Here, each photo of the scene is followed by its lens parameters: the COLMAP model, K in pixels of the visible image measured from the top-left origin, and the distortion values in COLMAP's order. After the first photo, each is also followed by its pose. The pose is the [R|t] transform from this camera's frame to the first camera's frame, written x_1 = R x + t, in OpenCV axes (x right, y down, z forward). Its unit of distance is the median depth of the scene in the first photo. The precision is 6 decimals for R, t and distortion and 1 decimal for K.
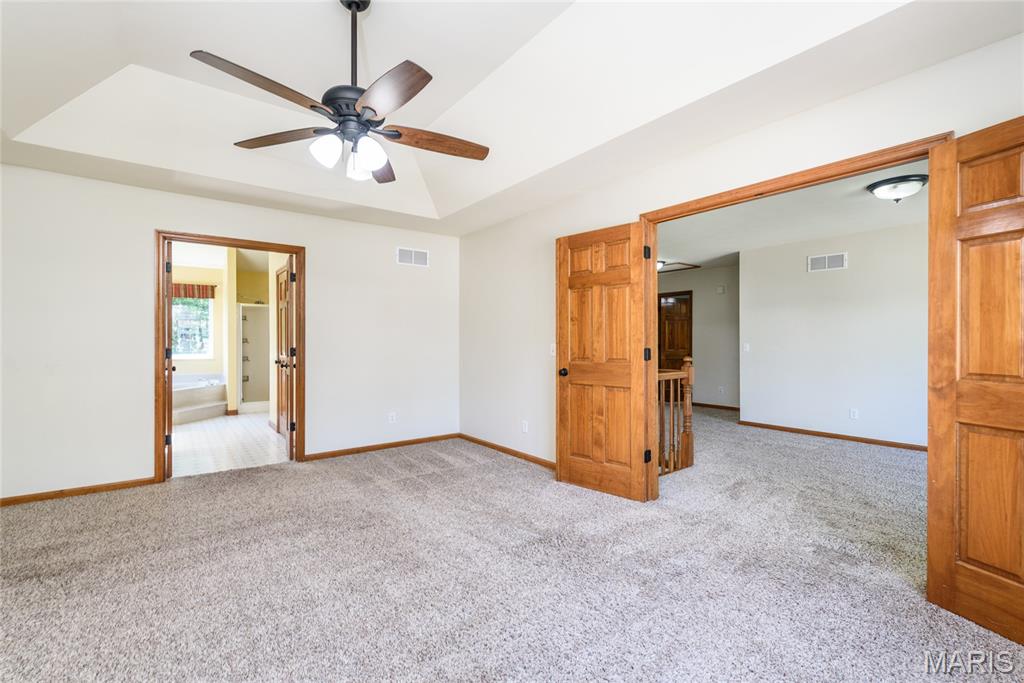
lens RADIAL K [[438.3, 0, 512.6], [0, 438.3, 345.0], [0, 0, 1]] dist [-0.001511, -0.000192]
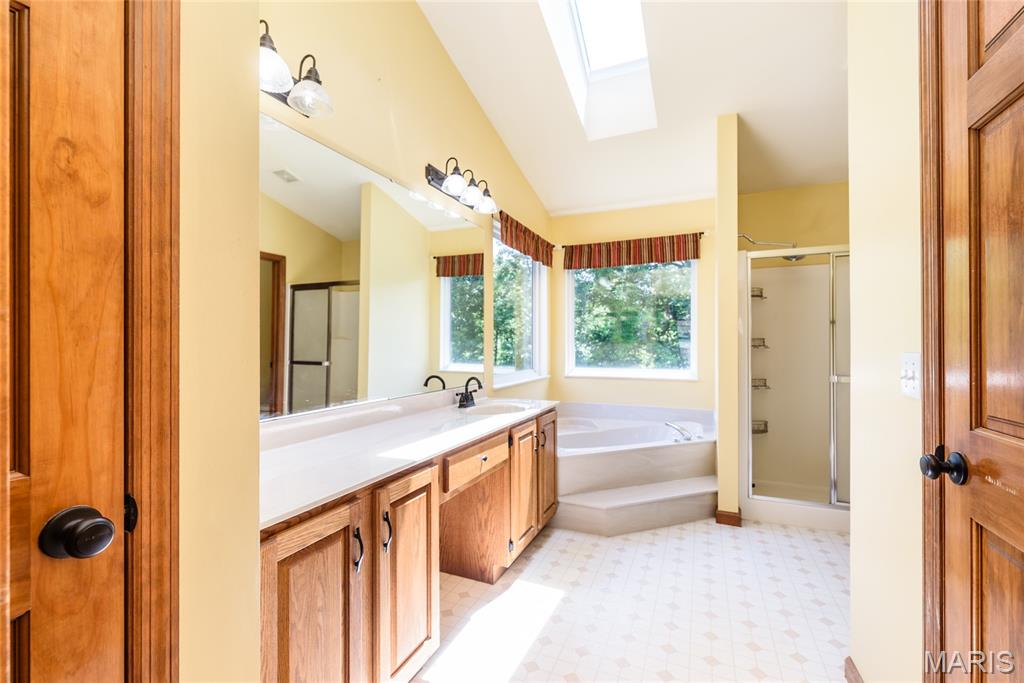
lens RADIAL K [[438.3, 0, 511.1], [0, 438.3, 341.3], [0, 0, 1]] dist [-0.001511, -0.000192]
pose [[0.480866, -0.004049, -0.876785, -0.358674], [0.001007, 0.999991, -0.004066, -0.010036], [0.876793, 0.001072, 0.480866, 0.593300]]
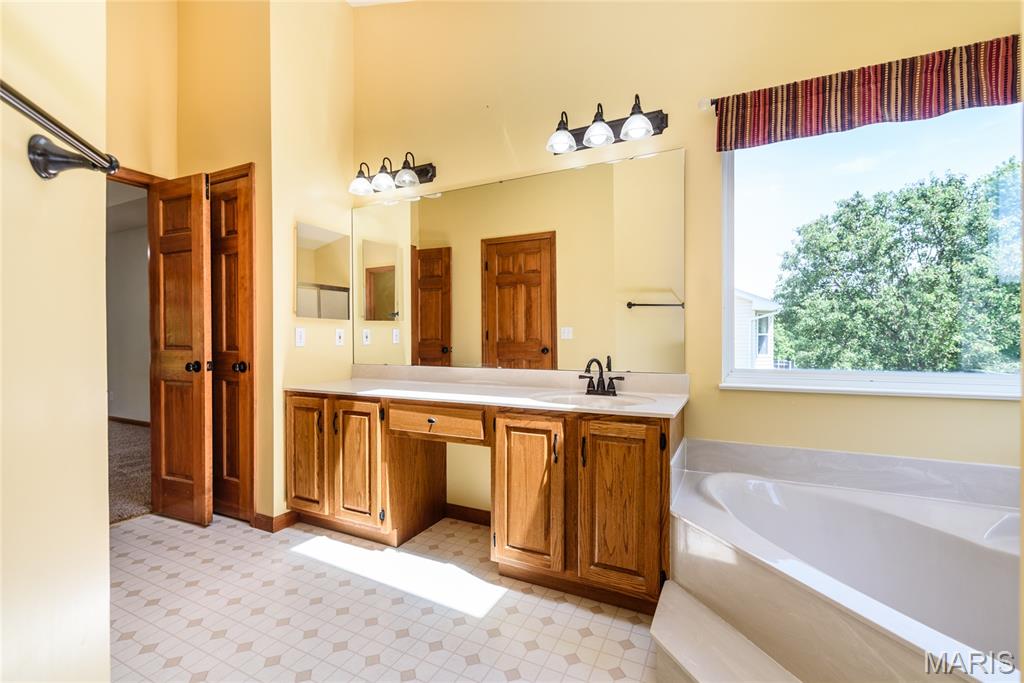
lens RADIAL K [[438.3, 0, 510.9], [0, 438.3, 343.4], [0, 0, 1]] dist [-0.001511, -0.000192]
pose [[-0.894820, 0.010114, -0.446313, -0.572800], [0.003334, 0.999867, 0.015973, 0.008300], [0.446415, 0.012805, -0.894734, 1.135928]]
